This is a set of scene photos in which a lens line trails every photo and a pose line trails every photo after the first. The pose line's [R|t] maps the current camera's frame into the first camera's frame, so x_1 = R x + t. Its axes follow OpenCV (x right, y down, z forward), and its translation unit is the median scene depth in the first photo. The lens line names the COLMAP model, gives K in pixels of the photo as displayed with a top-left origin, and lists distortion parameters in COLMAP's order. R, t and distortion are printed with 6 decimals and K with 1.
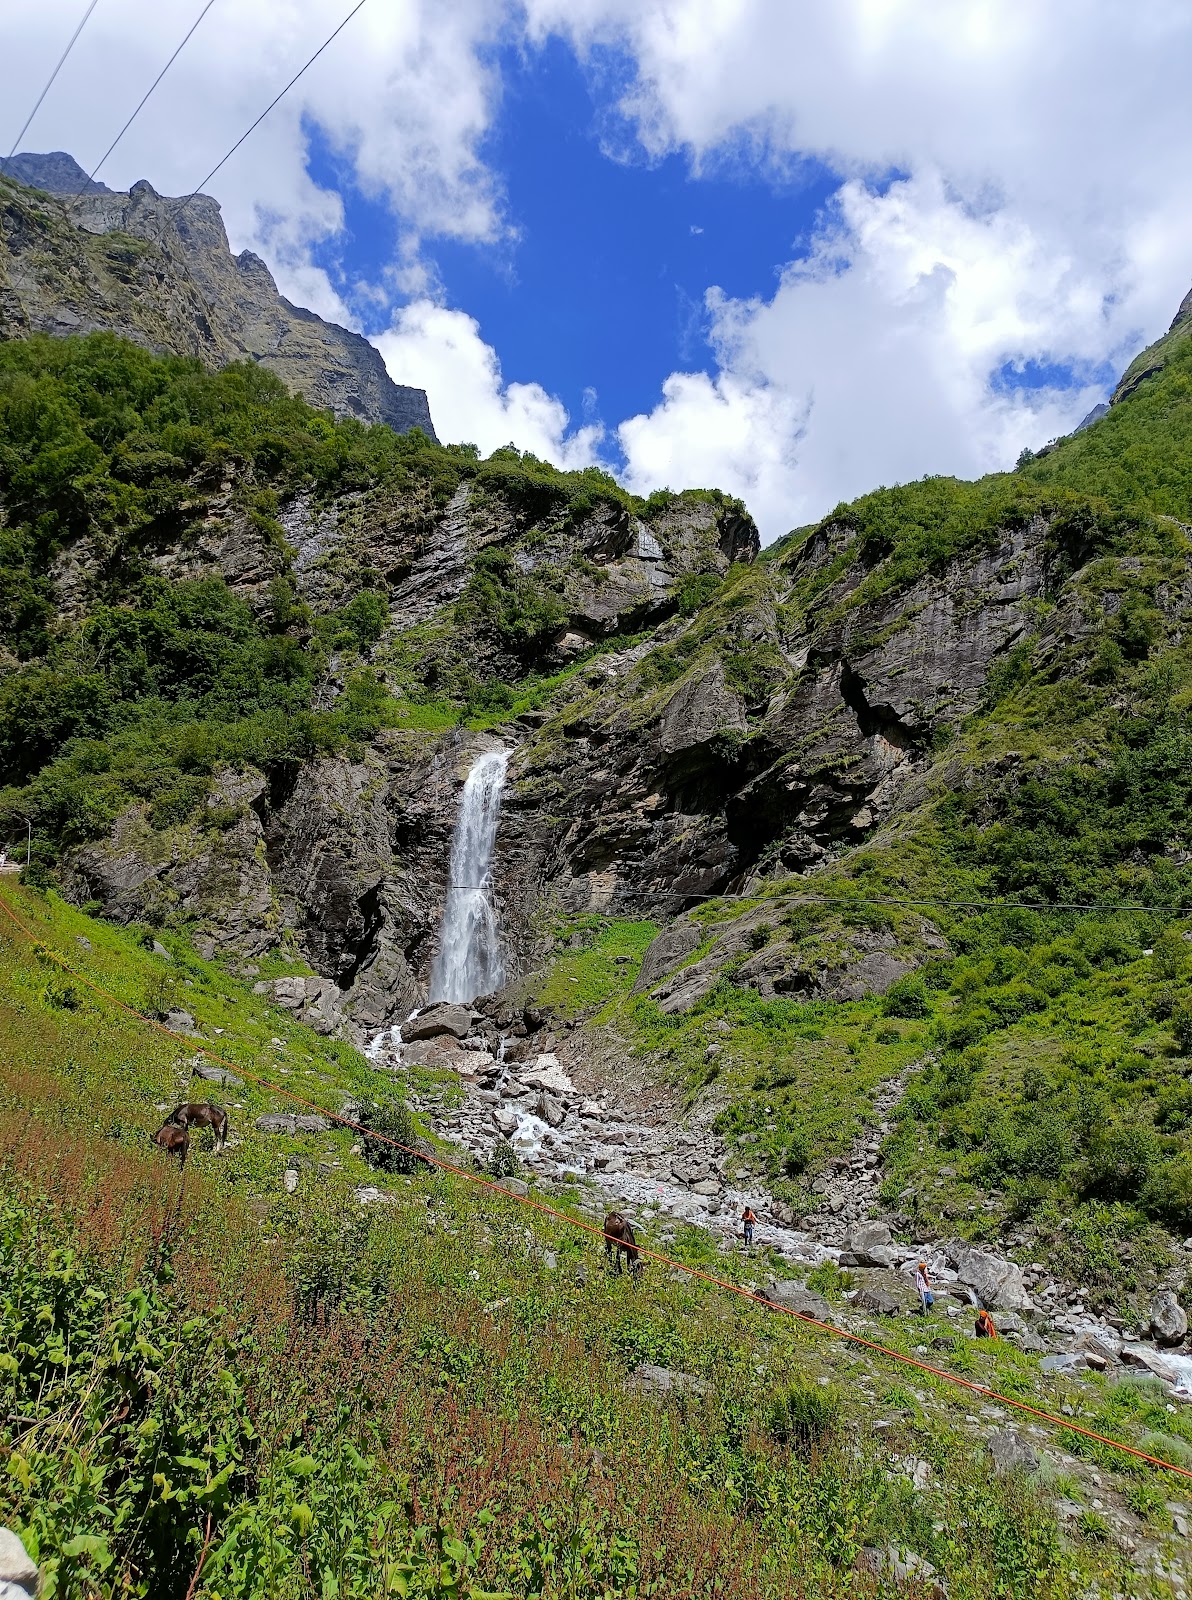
lens RADIAL K [[1046.3, 0, 596.0], [0, 1046.3, 800.0], [0, 0, 1]] dist [0.065798, -0.106534]
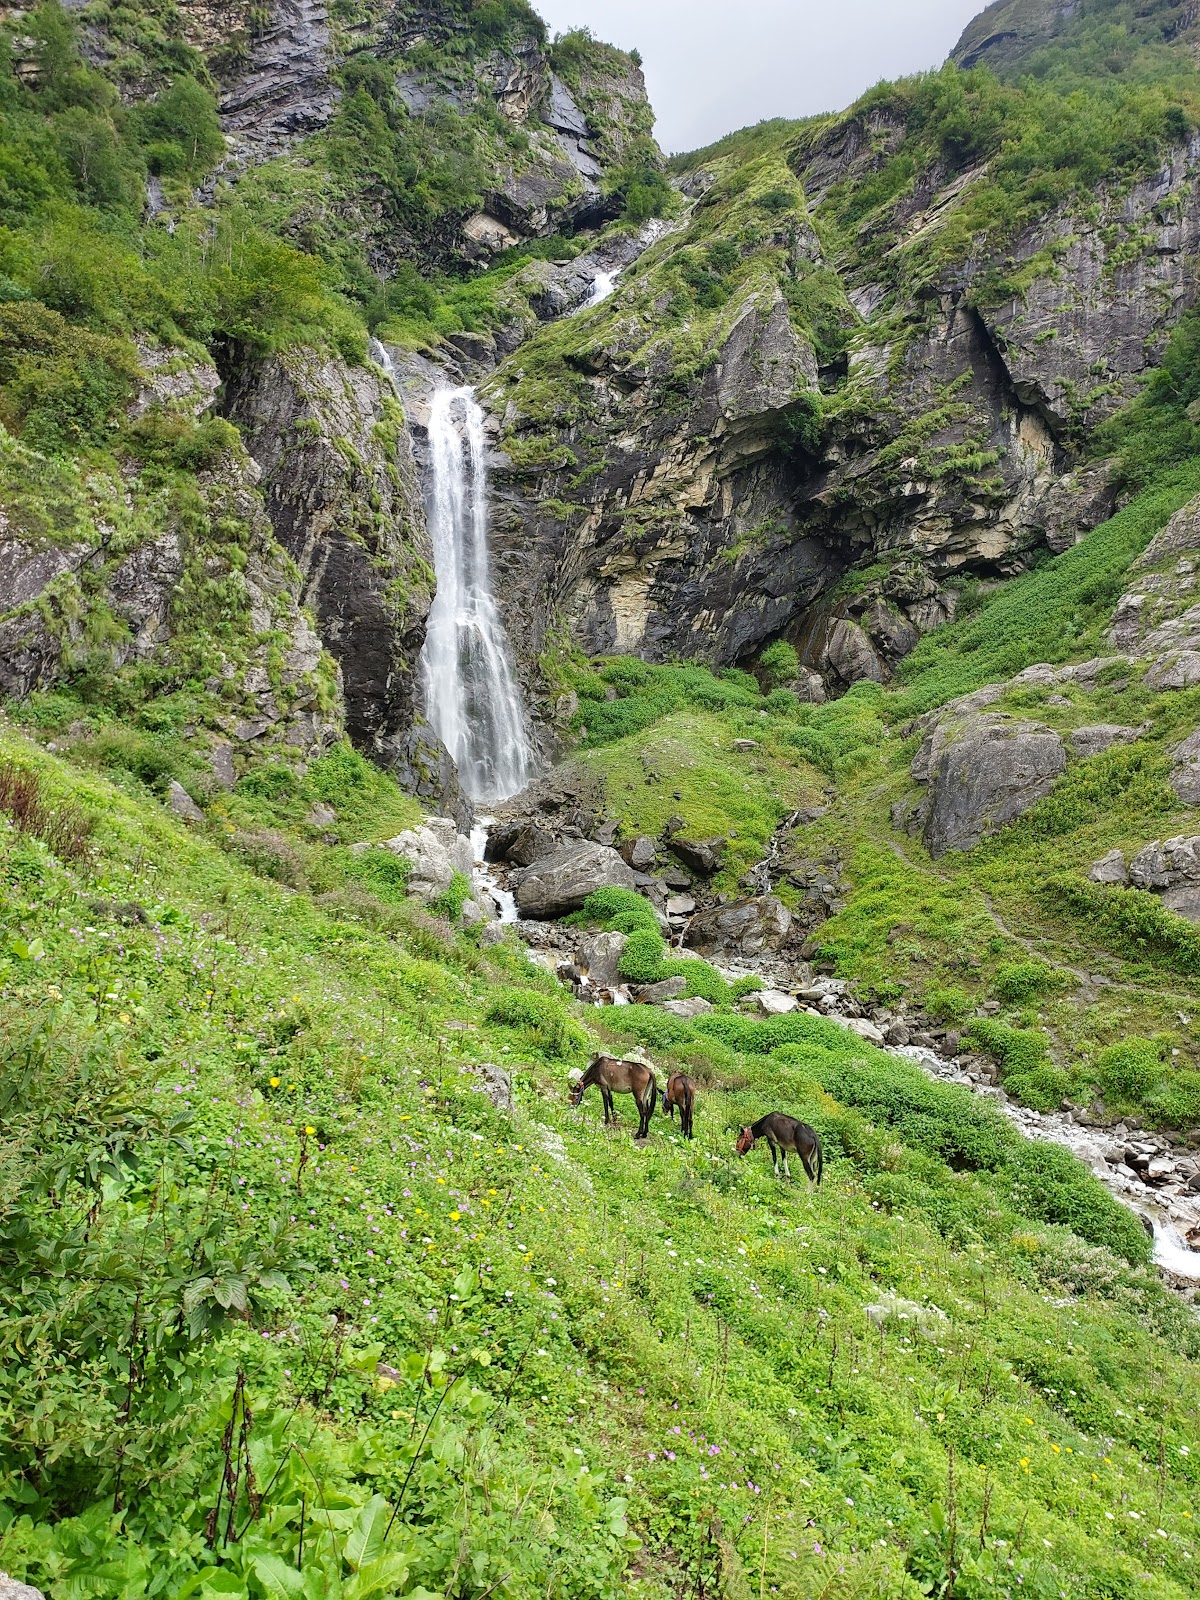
lens RADIAL K [[1097.8, 0, 600.0], [0, 1097.8, 800.0], [0, 0, 1]] dist [-0.002083, 0.024432]
pose [[0.963795, 0.023451, 0.265613, -0.190078], [-0.094321, 0.961706, 0.257343, 0.015840], [-0.249406, -0.273078, 0.929099, 0.309351]]
